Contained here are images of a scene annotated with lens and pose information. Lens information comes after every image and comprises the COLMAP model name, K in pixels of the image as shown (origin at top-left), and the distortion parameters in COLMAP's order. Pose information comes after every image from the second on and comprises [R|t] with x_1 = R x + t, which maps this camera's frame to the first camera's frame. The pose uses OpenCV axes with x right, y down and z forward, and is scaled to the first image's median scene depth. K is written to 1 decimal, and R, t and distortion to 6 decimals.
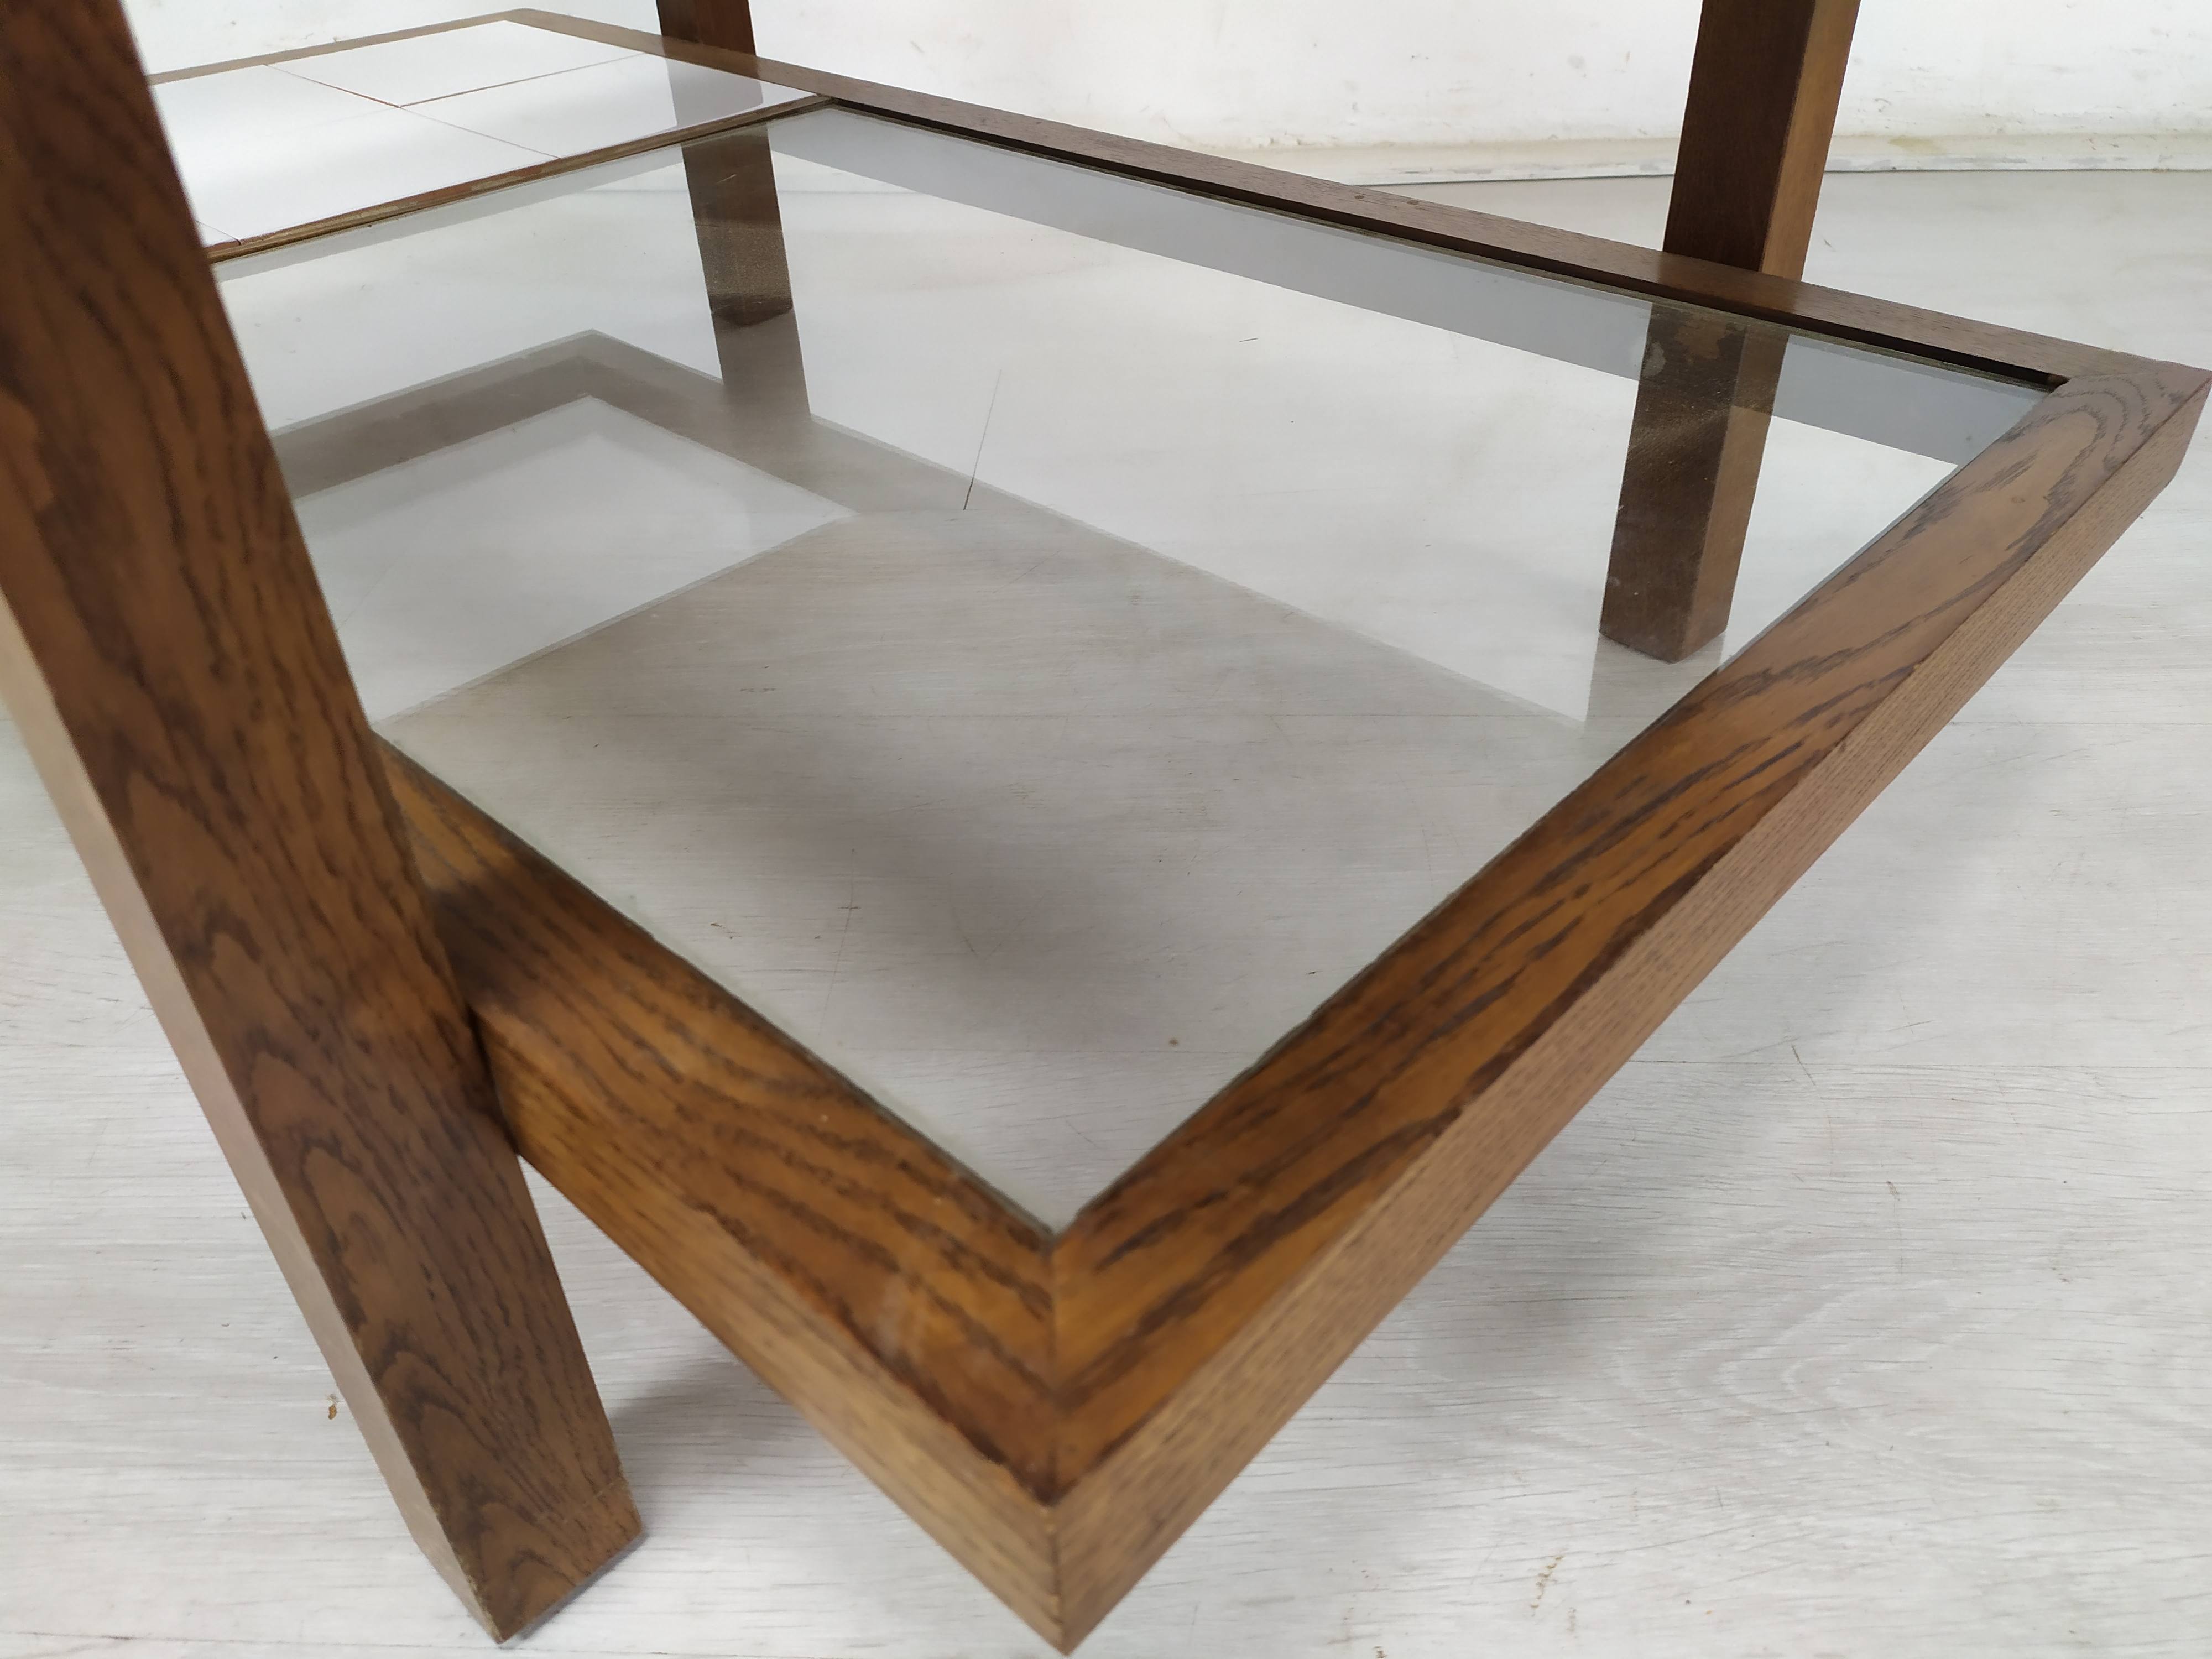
lens RADIAL K [[1670.9, 0, 1107.2], [0, 1670.9, 832.9], [0, 0, 1]] dist [0.029272, -0.026648]
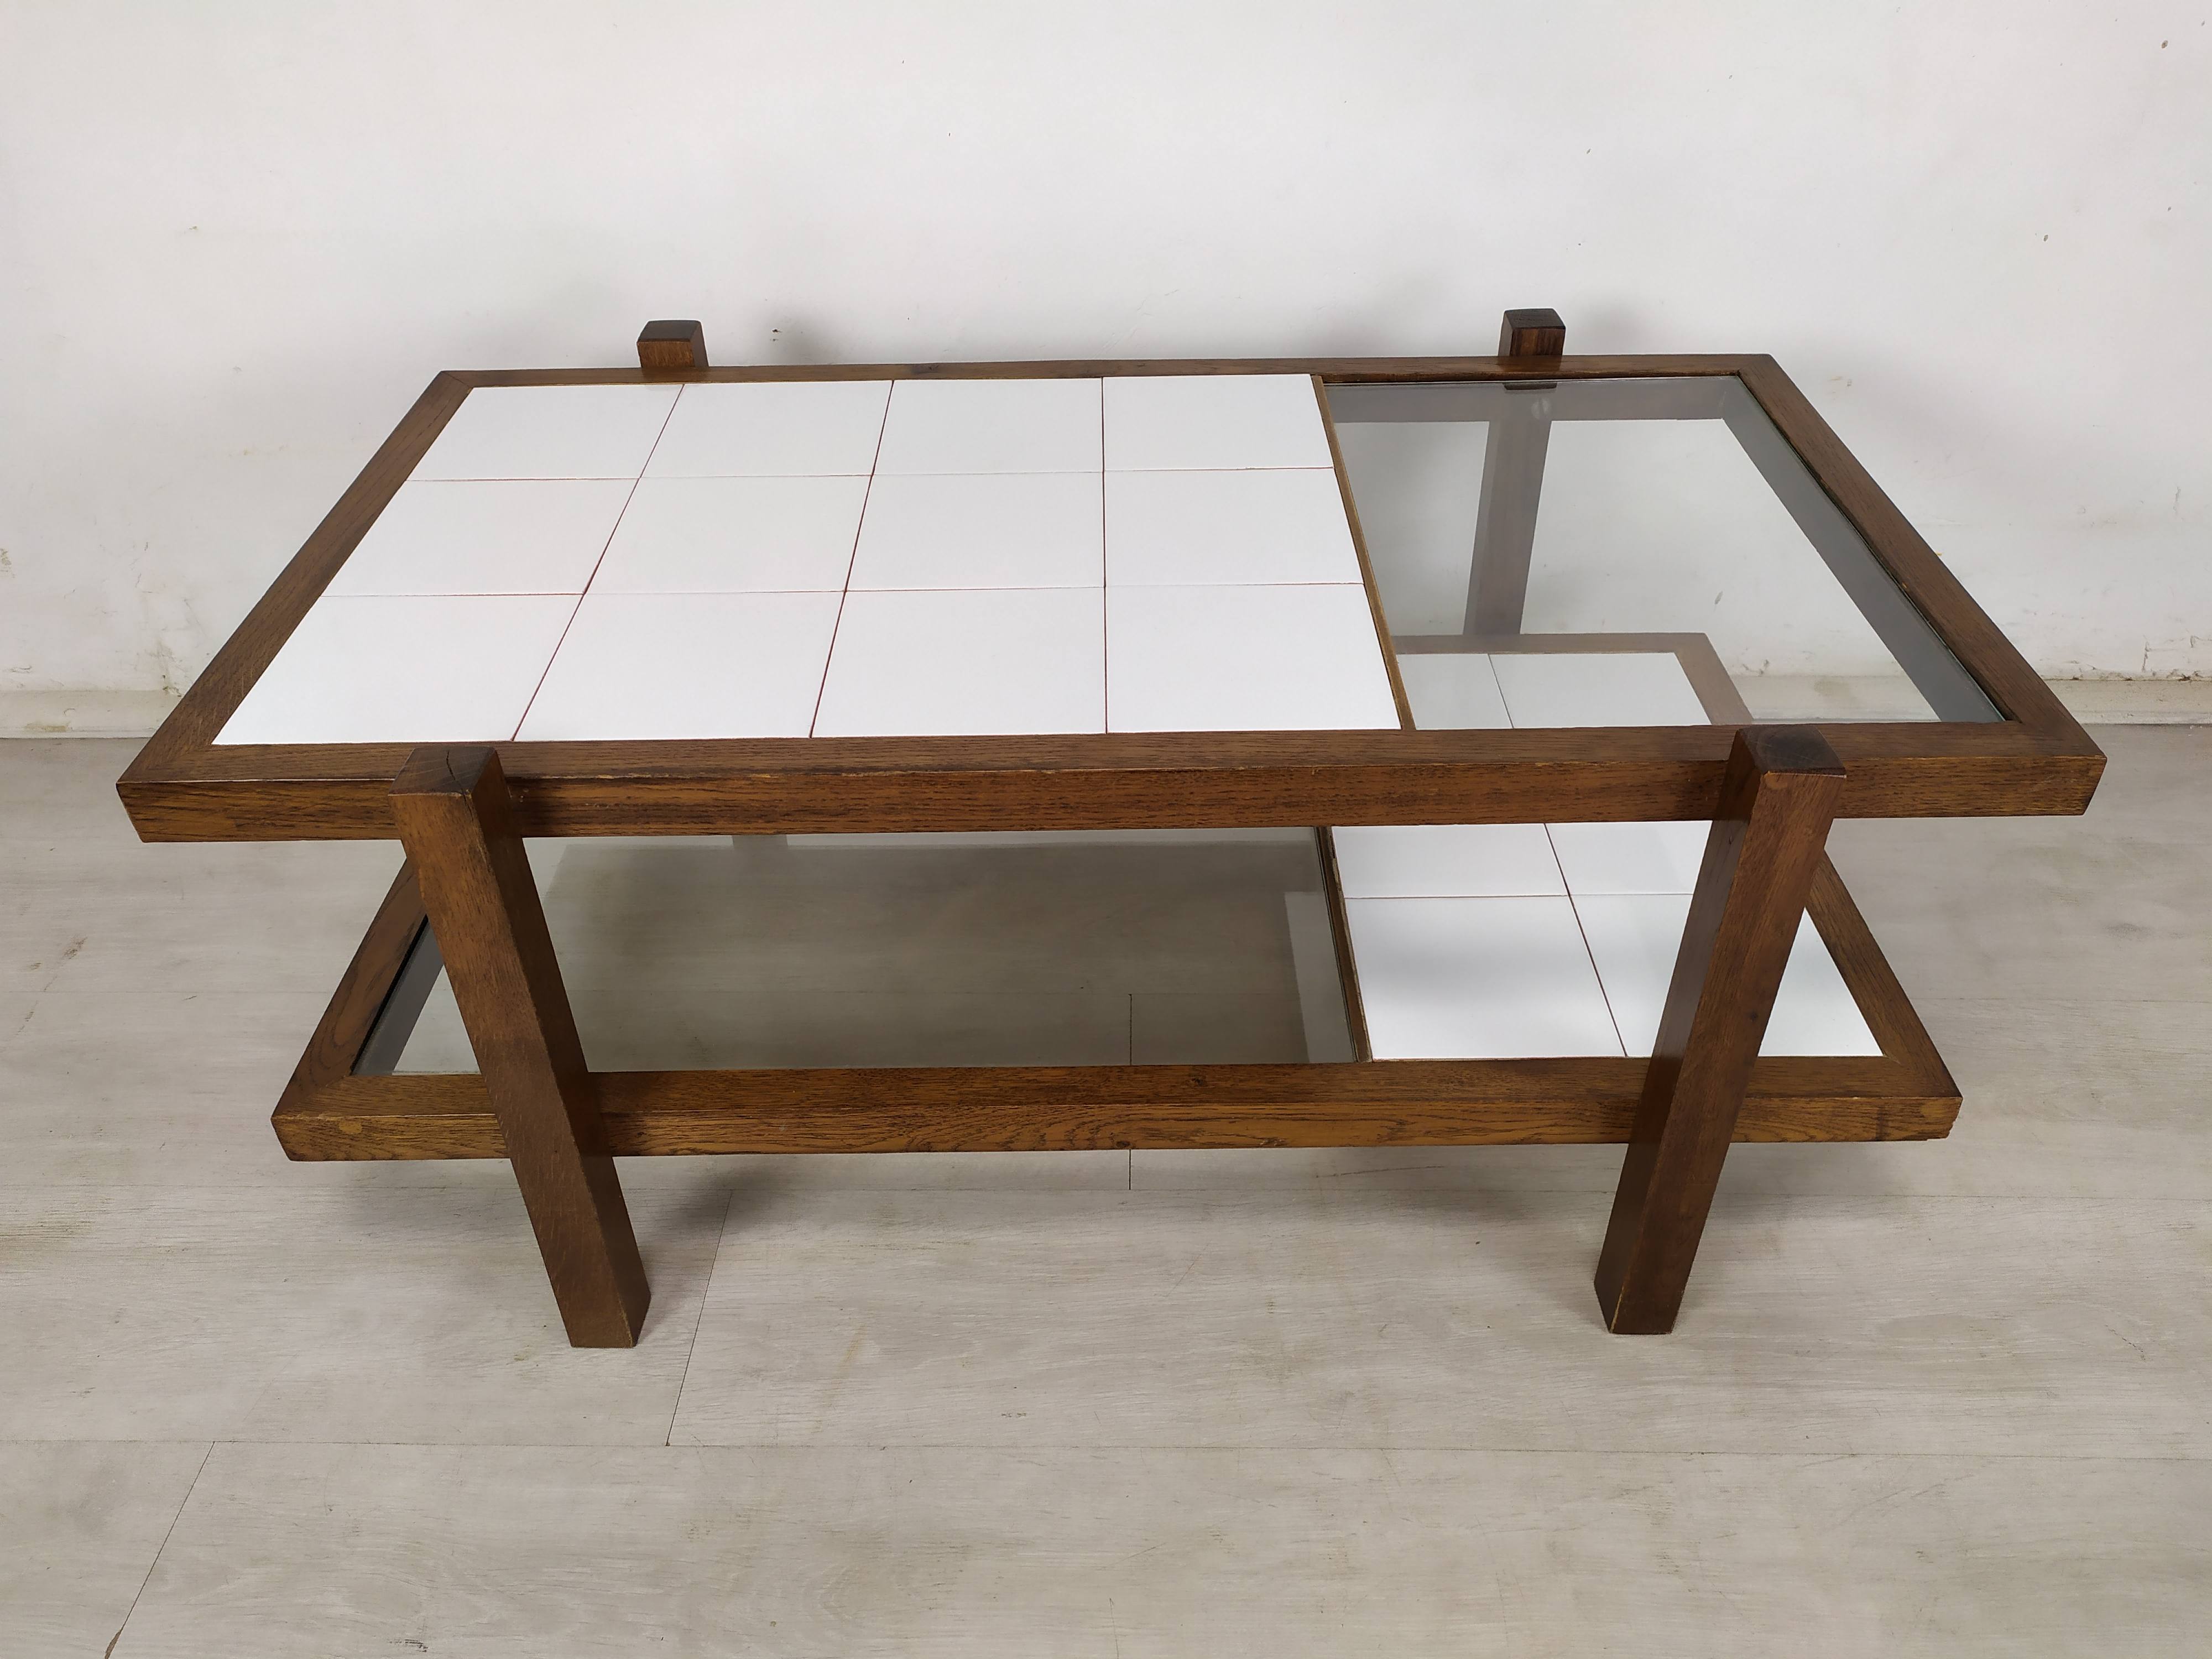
lens RADIAL K [[1670.9, 0, 1102.3], [0, 1670.9, 830.9], [0, 0, 1]] dist [0.029272, -0.026648]
pose [[0.999582, -0.006324, 0.028209, -0.281473], [0.006000, 0.999915, 0.011566, -0.969827], [-0.028280, -0.011392, 0.999535, -0.660758]]
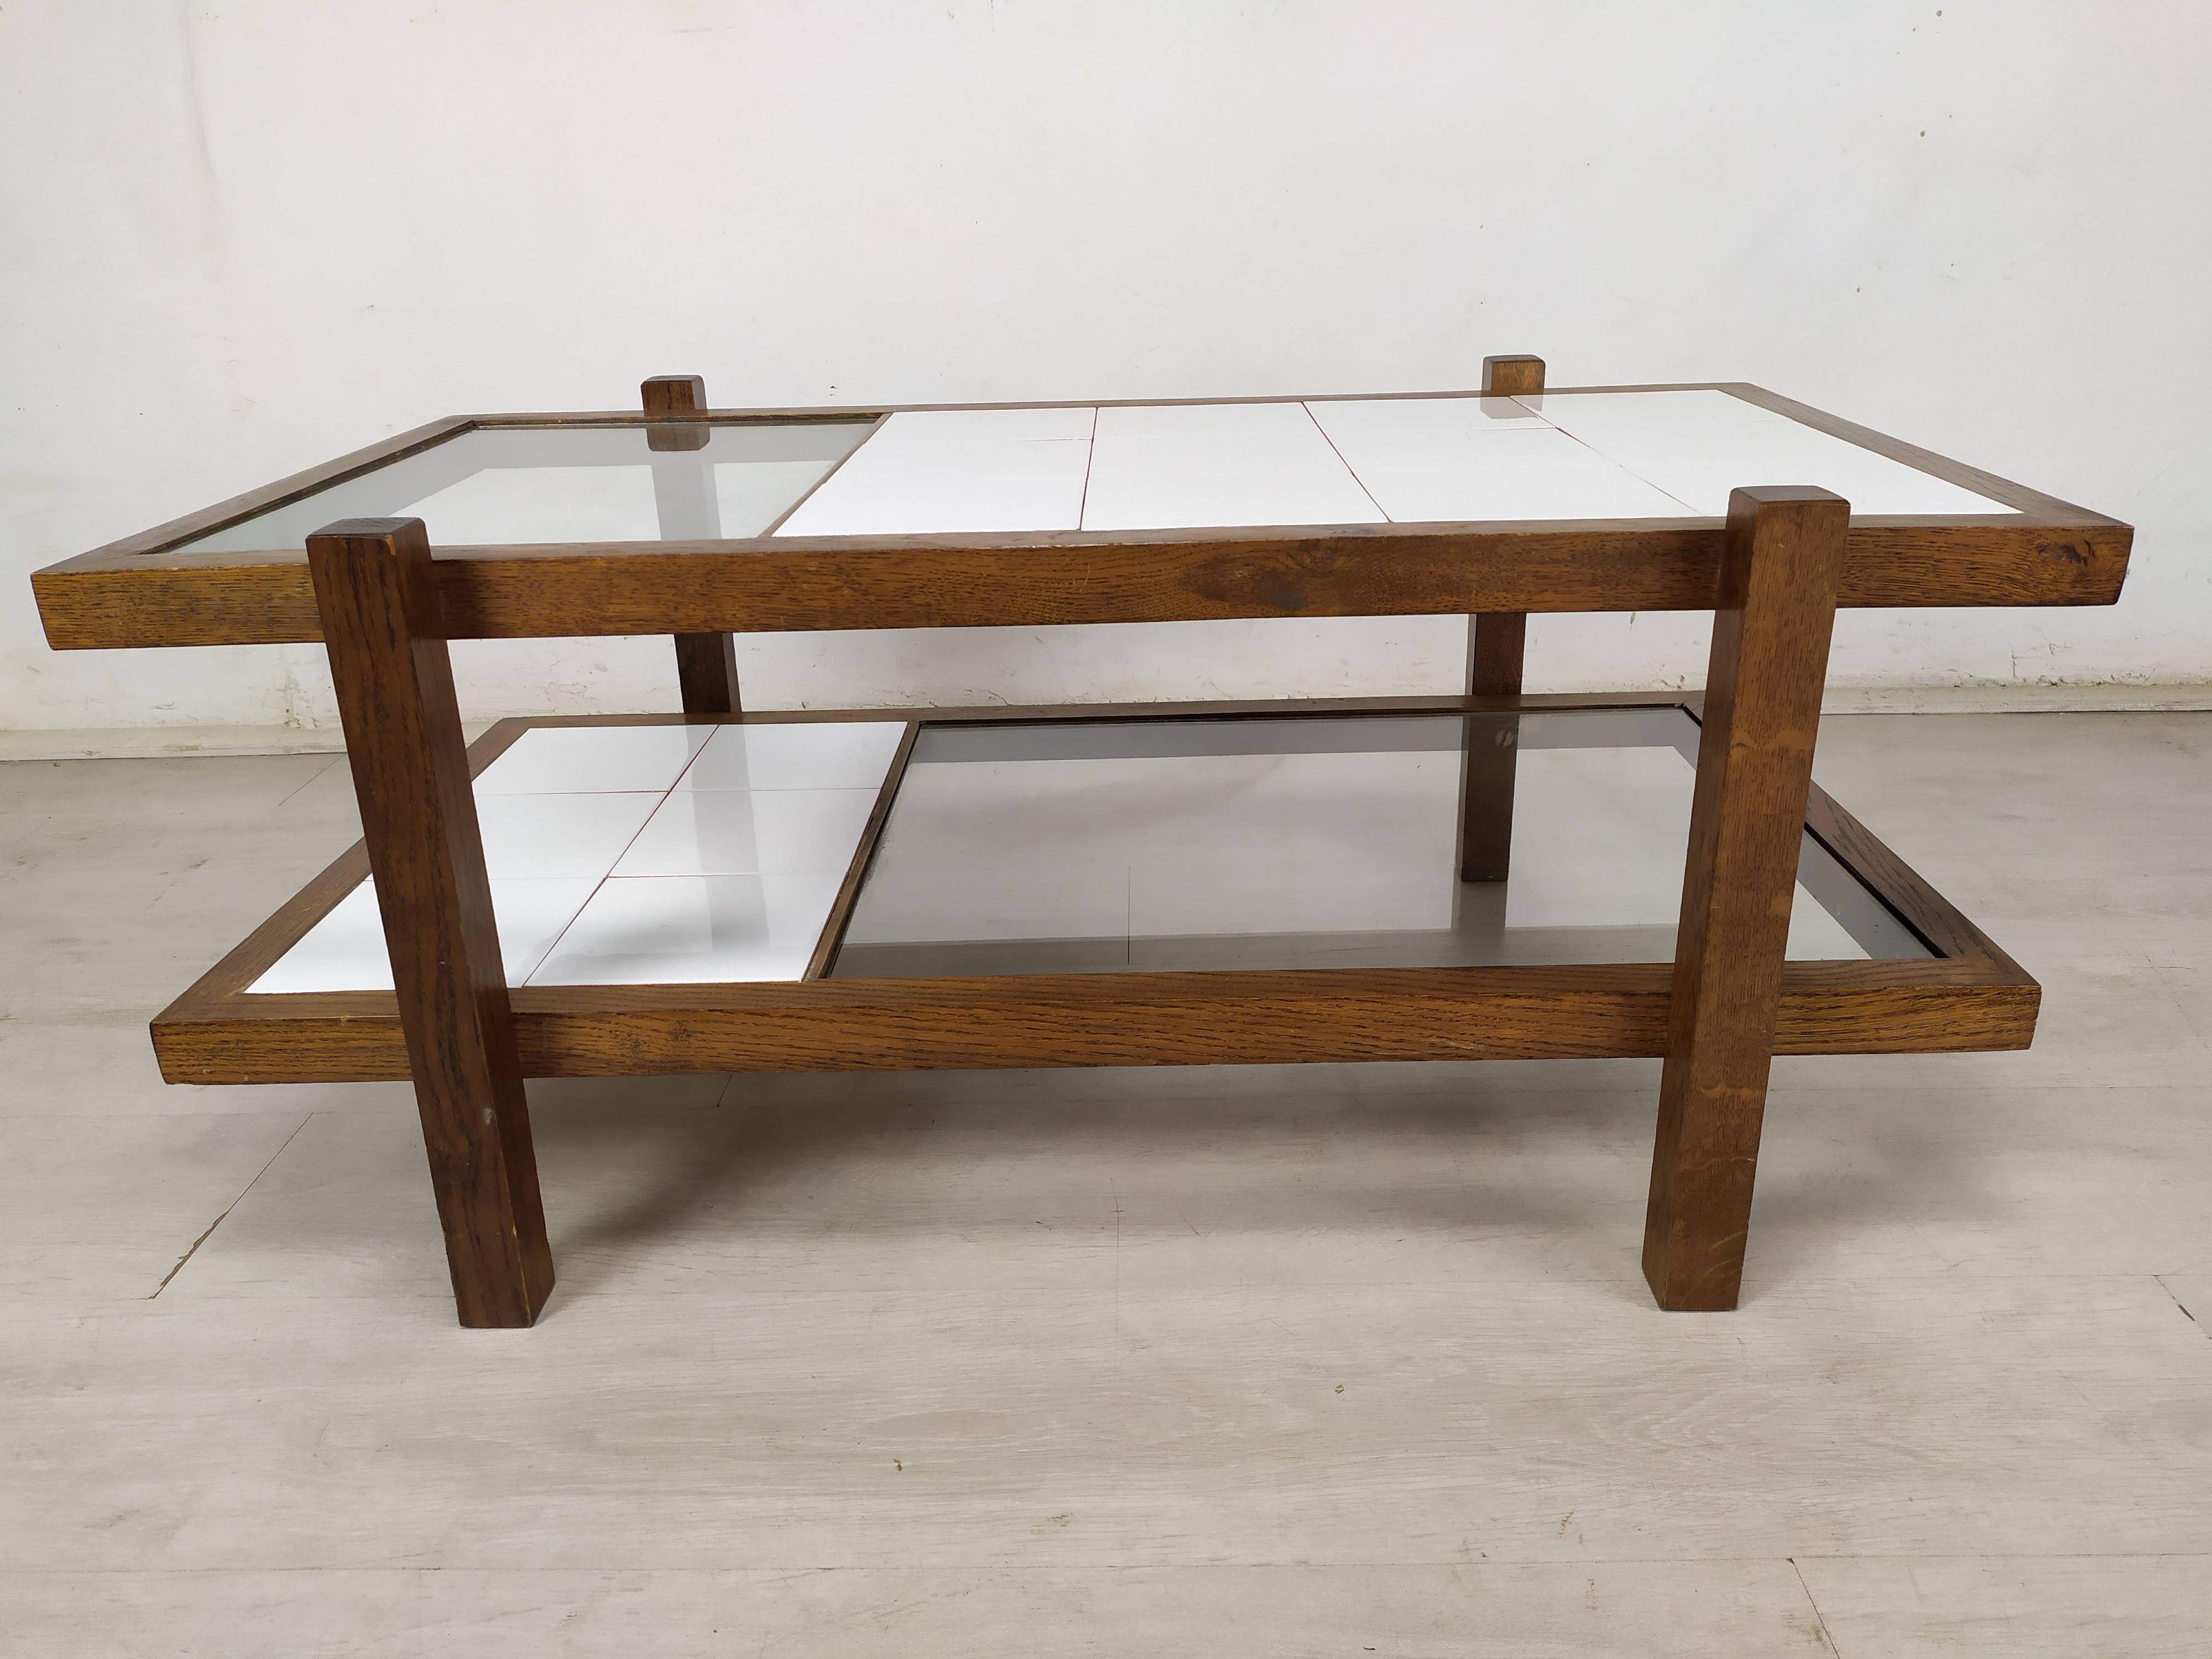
lens RADIAL K [[1670.9, 0, 1107.6], [0, 1670.9, 816.2], [0, 0, 1]] dist [0.029272, -0.026648]
pose [[0.999628, -0.013091, 0.023922, -0.272216], [0.018924, 0.964637, -0.262900, 0.145902], [-0.019634, 0.263255, 0.964526, -0.965953]]
